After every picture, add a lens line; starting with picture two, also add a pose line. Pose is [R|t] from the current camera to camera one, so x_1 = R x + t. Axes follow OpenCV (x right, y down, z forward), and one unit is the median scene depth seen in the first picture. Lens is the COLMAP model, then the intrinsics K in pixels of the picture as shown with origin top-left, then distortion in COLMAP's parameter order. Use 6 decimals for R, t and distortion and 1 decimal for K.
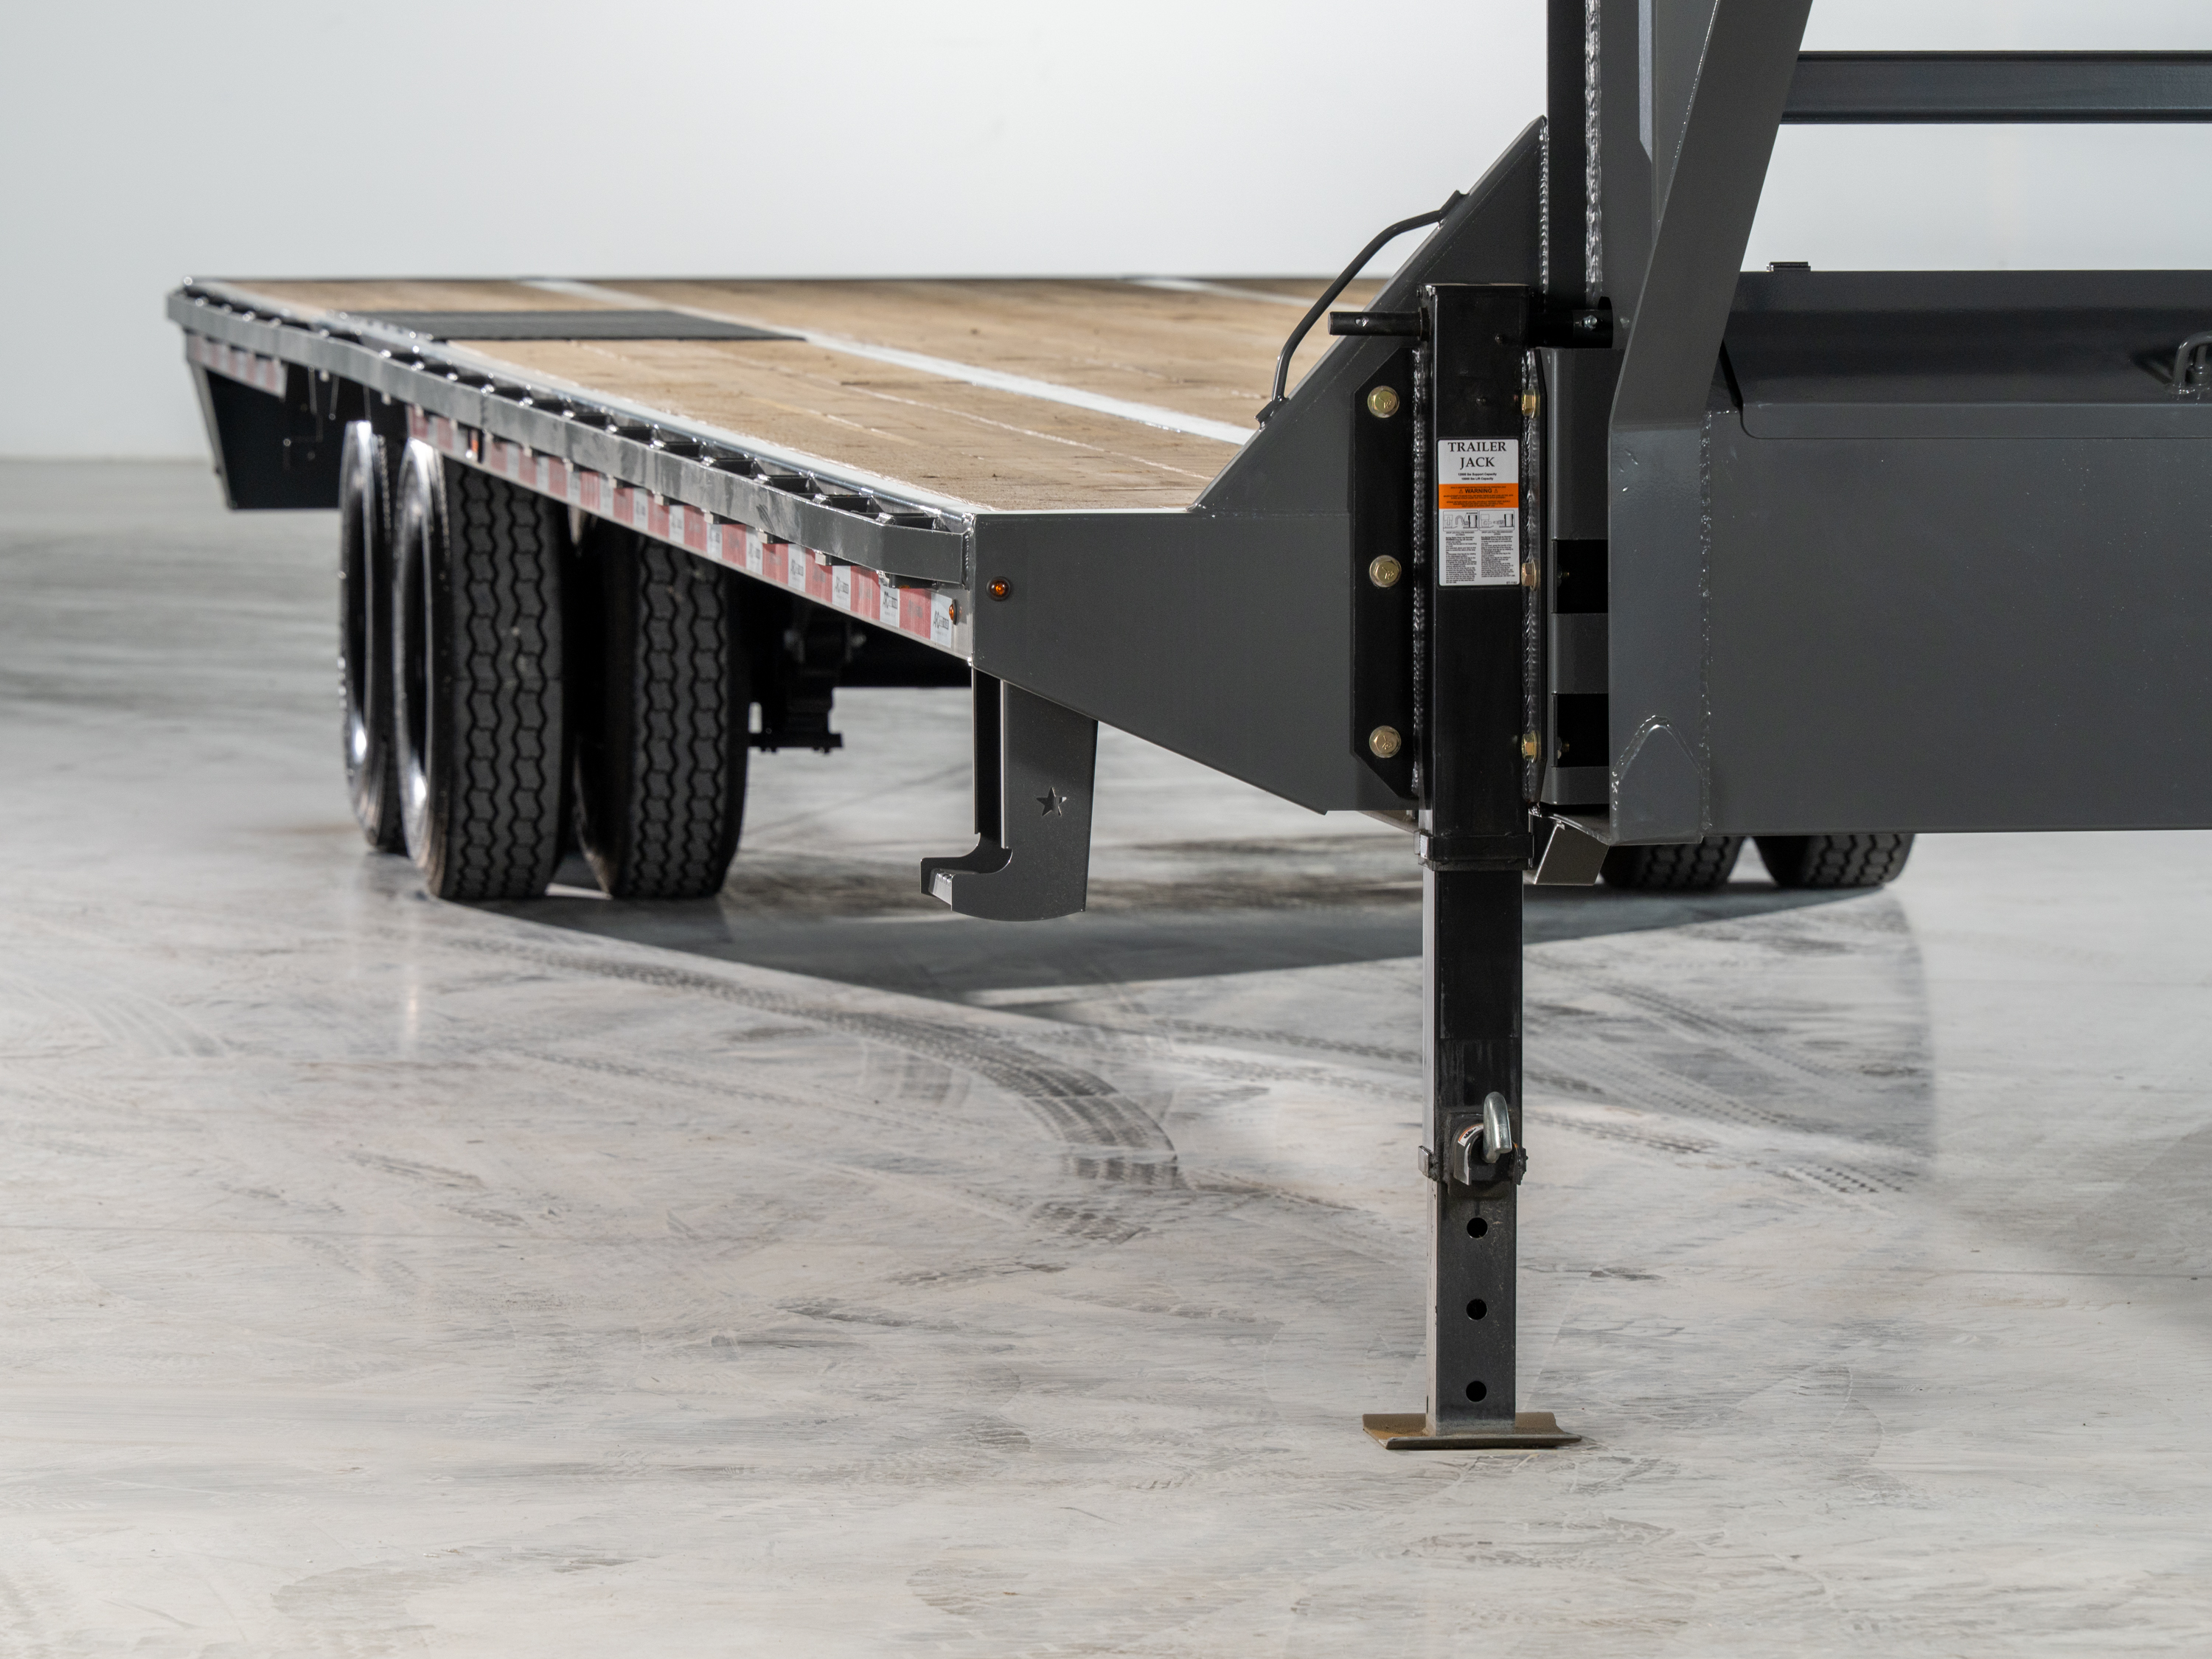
lens RADIAL K [[13728.8, 0, 1106.0], [0, 13728.8, 829.5], [0, 0, 1]] dist [-0.012599, 17.600015]
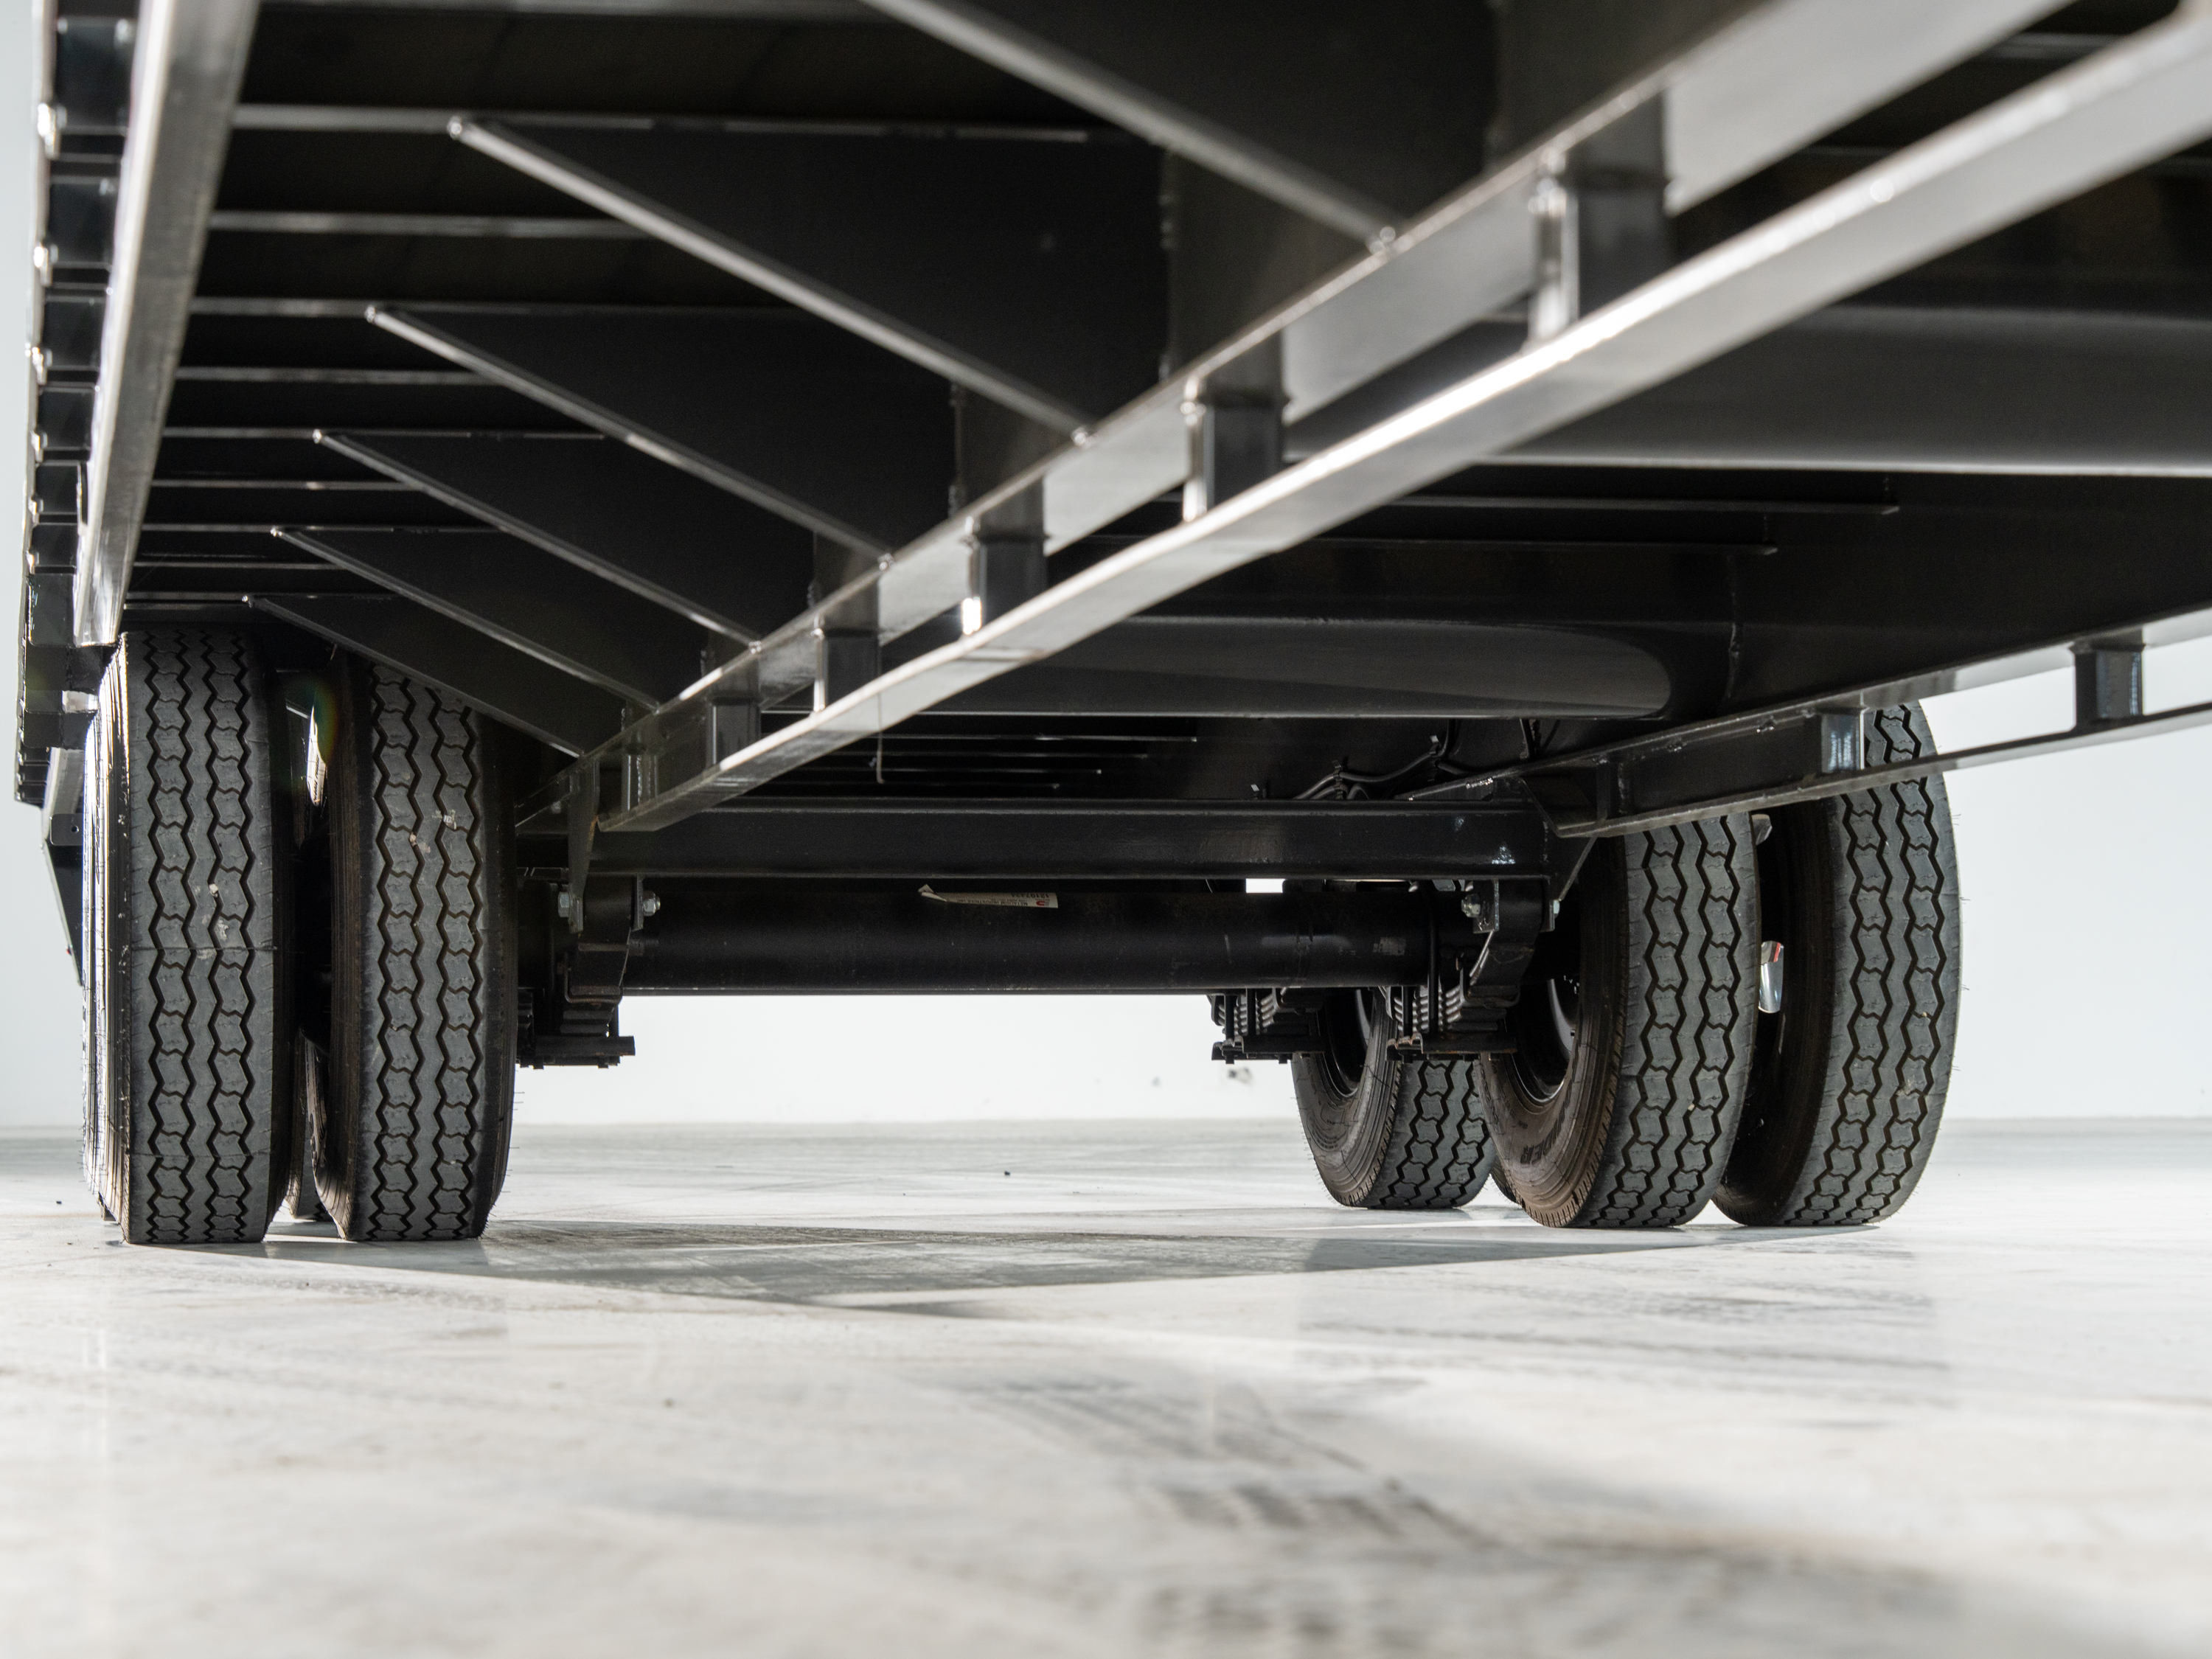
lens RADIAL K [[5755.9, 0, 1106.0], [0, 5755.9, 829.5], [0, 0, 1]] dist [0.016143, -0.021792]
pose [[0.998363, -0.004710, 0.057001, -0.014742], [0.010949, 0.993911, -0.109643, 0.025730], [-0.056137, 0.110087, 0.992335, 0.913532]]
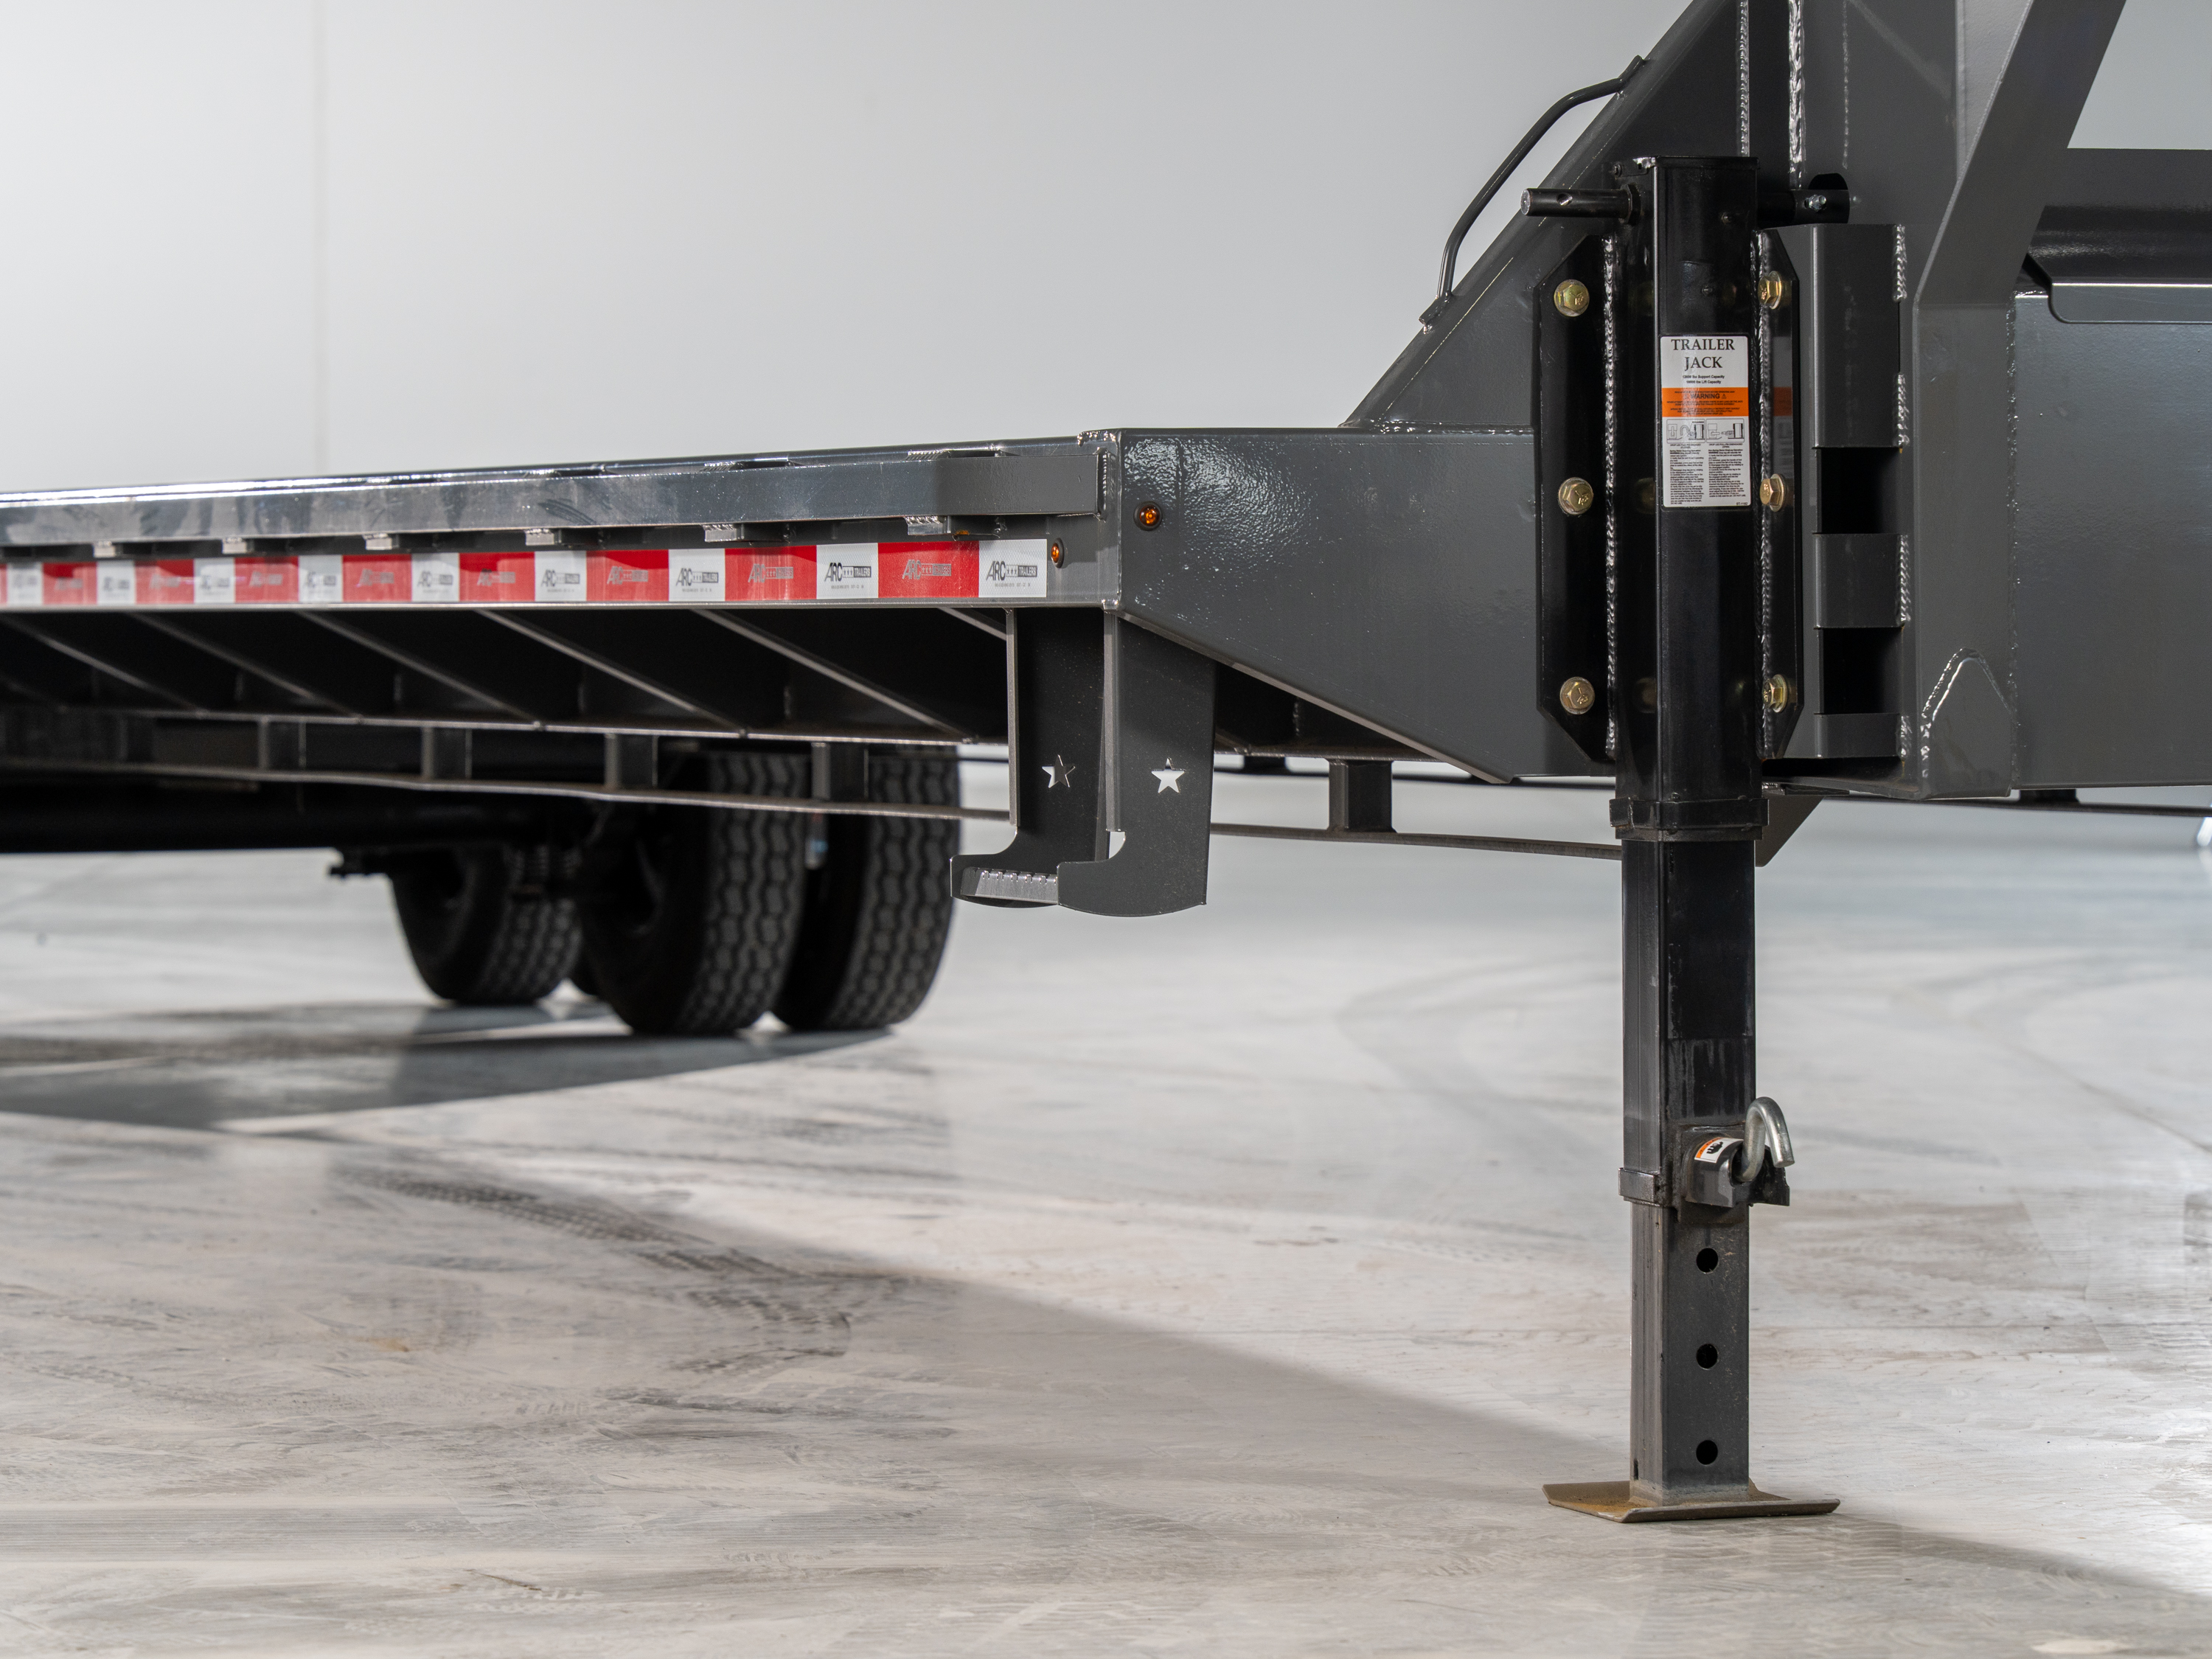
lens RADIAL K [[9295.4, 0, 1436.1], [0, 9295.4, 830.3], [0, 0, 1]] dist [0.097036, -1.012437]
pose [[0.966629, -0.013074, 0.255846, -0.124093], [0.022226, 0.999211, -0.032913, 0.018975], [-0.255214, 0.037501, 0.966157, 0.402242]]
